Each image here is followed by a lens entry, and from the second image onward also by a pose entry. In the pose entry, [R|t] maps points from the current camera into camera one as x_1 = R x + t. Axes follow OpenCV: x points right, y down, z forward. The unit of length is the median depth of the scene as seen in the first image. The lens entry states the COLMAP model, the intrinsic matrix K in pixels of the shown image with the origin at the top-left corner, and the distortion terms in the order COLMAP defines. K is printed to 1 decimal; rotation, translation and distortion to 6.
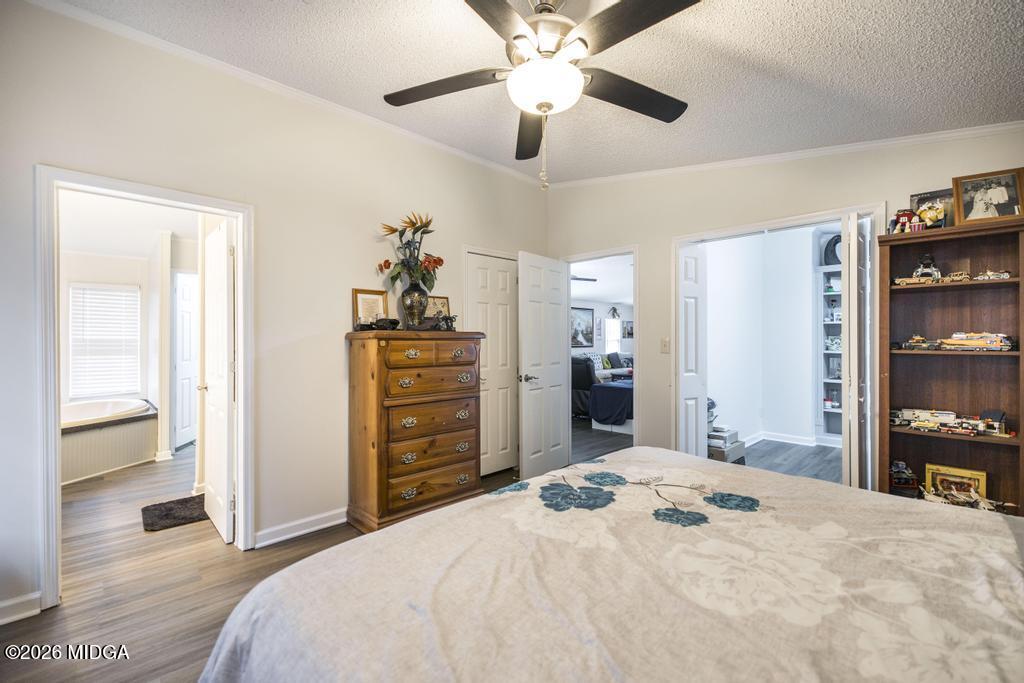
lens RADIAL K [[442.9, 0, 516.6], [0, 442.9, 339.8], [0, 0, 1]] dist [-0.001216, -0.000093]
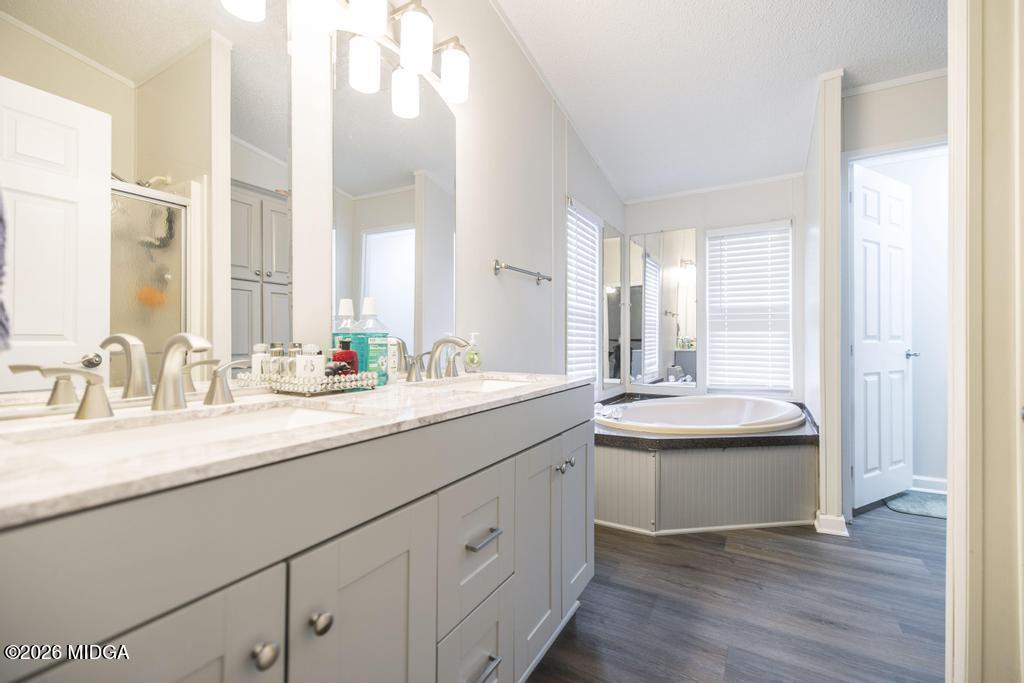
lens RADIAL K [[442.9, 0, 514.5], [0, 442.9, 338.4], [0, 0, 1]] dist [-0.001216, -0.000093]
pose [[0.279741, -0.005352, -0.960060, -0.391392], [0.001504, 0.999986, -0.005136, 0.052242], [0.960074, -0.000008, 0.279745, 0.485533]]
